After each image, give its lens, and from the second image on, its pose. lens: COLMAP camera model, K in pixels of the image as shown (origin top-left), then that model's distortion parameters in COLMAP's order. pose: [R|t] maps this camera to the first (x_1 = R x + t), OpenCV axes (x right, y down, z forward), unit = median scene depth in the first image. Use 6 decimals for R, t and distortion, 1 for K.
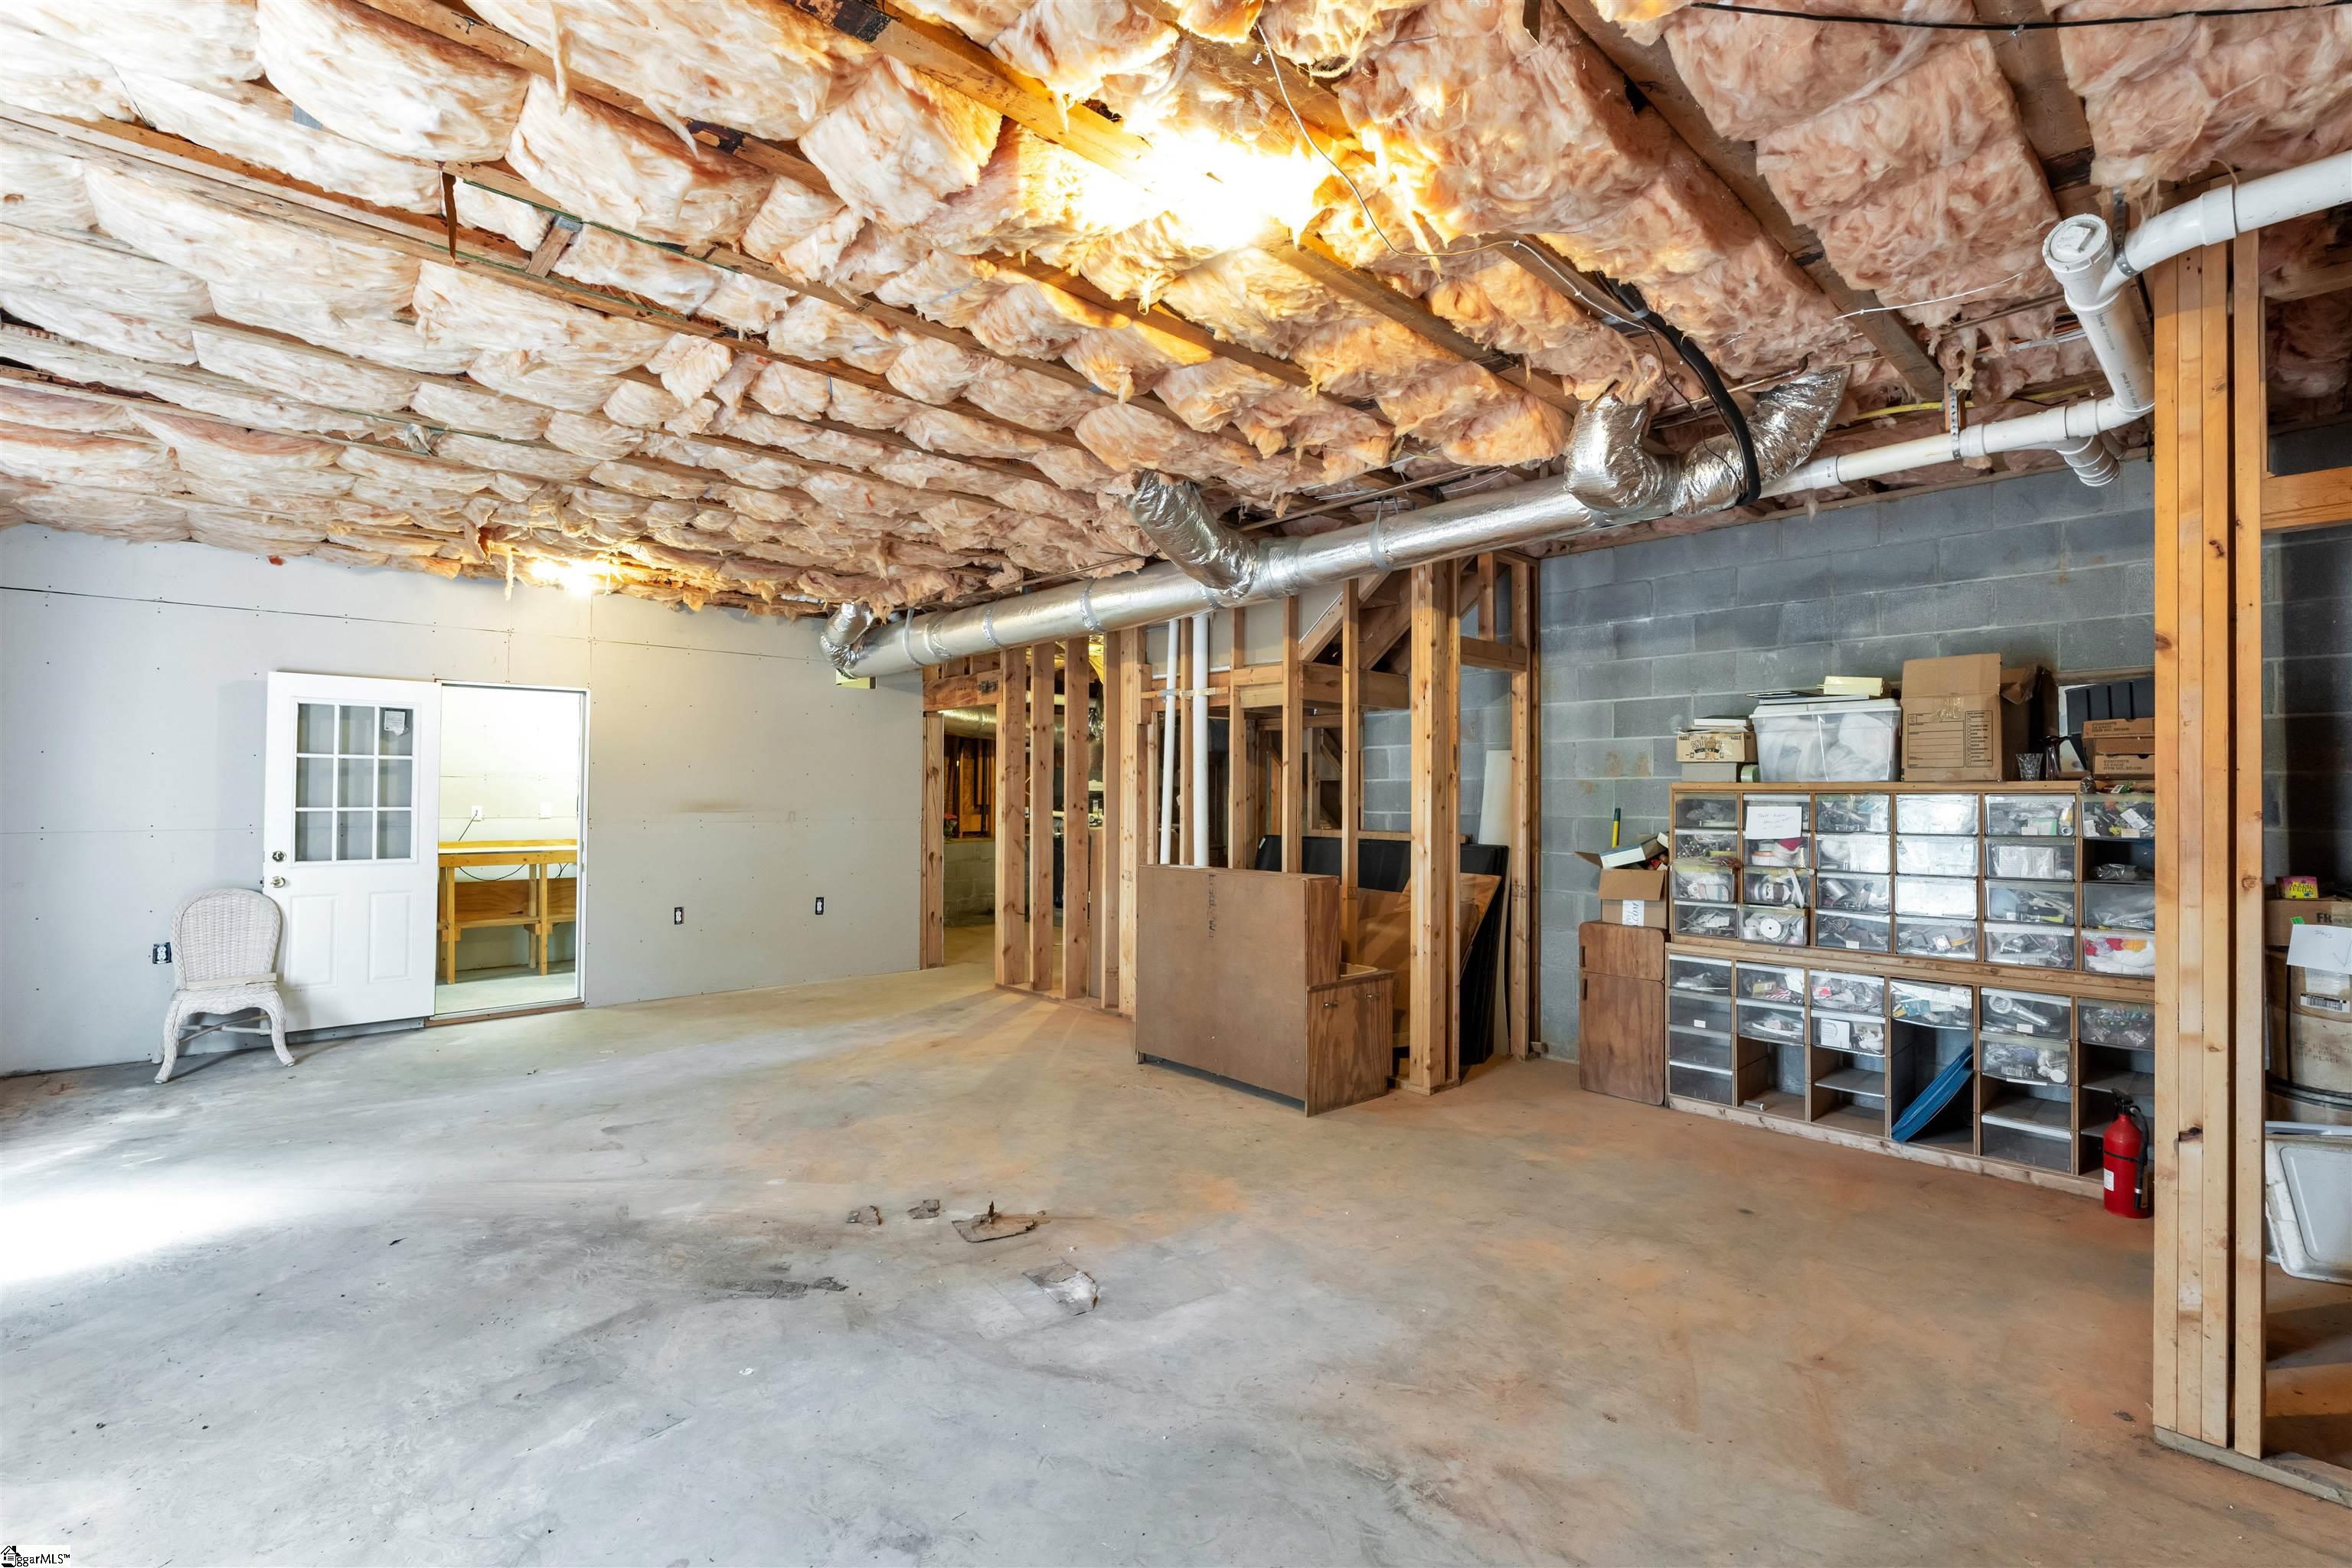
lens RADIAL K [[1051.7, 0, 1178.7], [0, 1051.7, 800.3], [0, 0, 1]] dist [-0.001455, -0.000114]
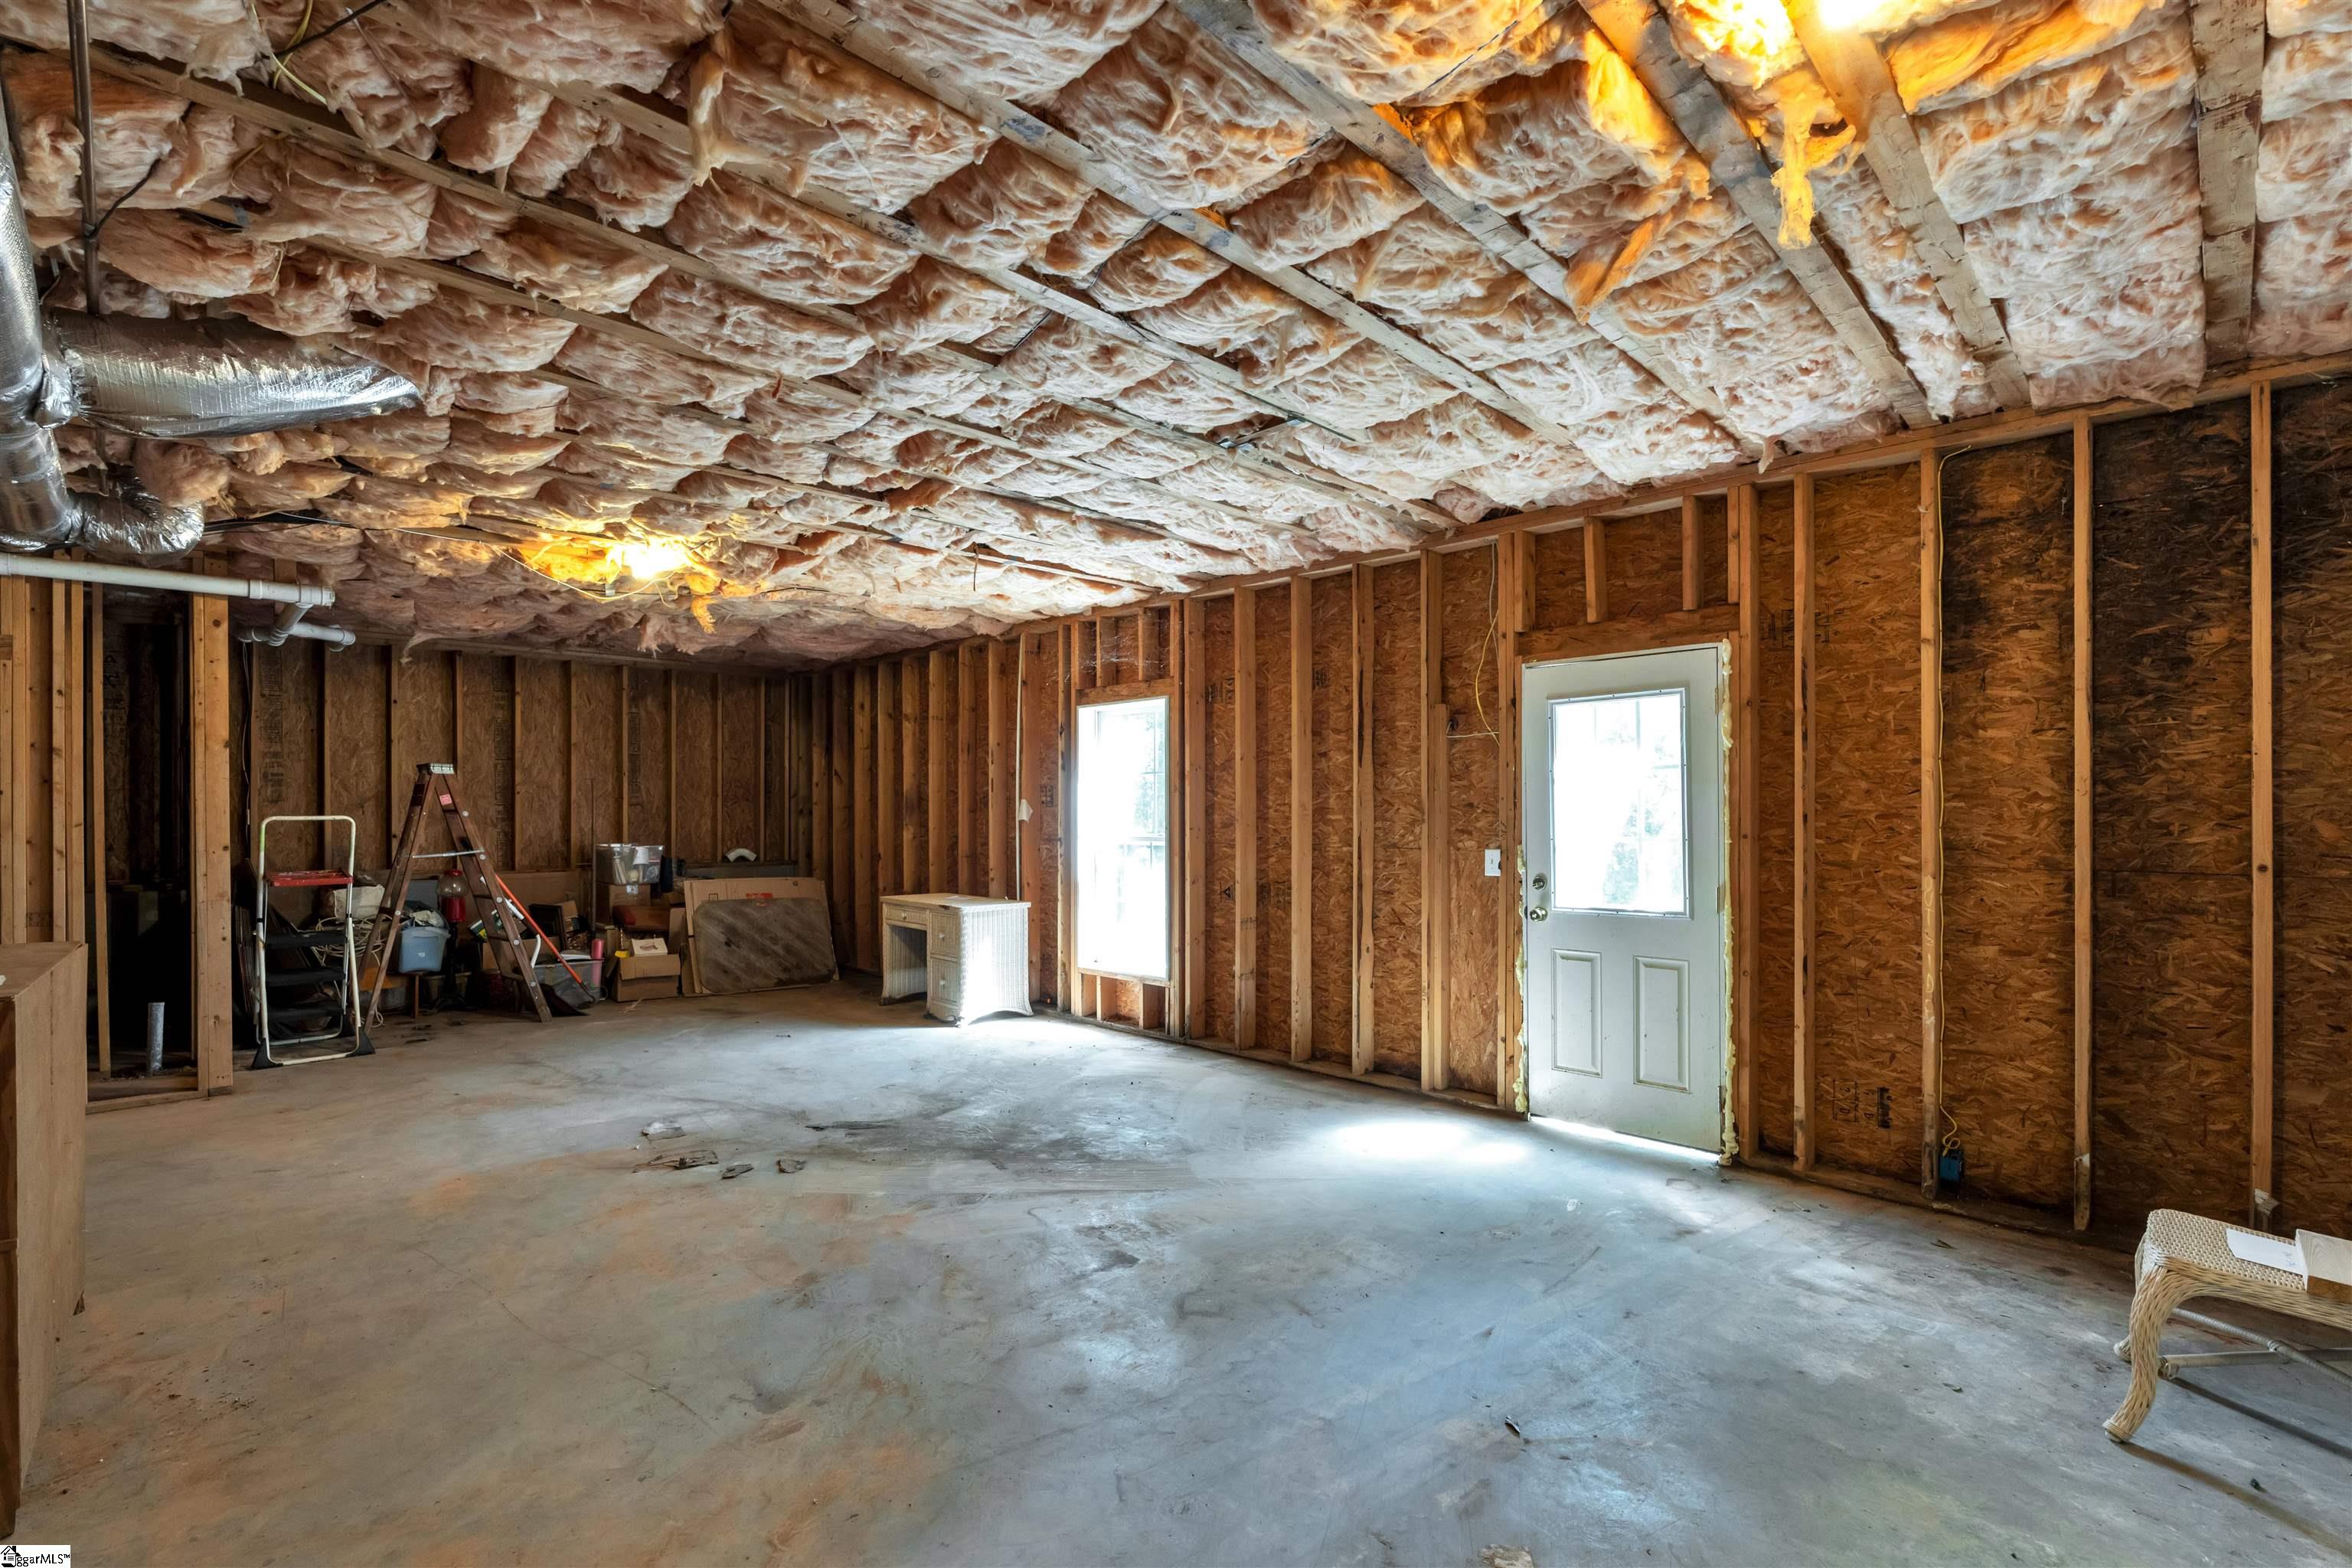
lens RADIAL K [[1051.7, 0, 1178.7], [0, 1051.7, 800.3], [0, 0, 1]] dist [-0.001455, -0.000114]
pose [[-0.999456, -0.001252, -0.032971, -0.743347], [-0.001008, 0.999972, -0.007442, -0.008925], [0.032979, -0.007405, -0.999429, 2.350558]]
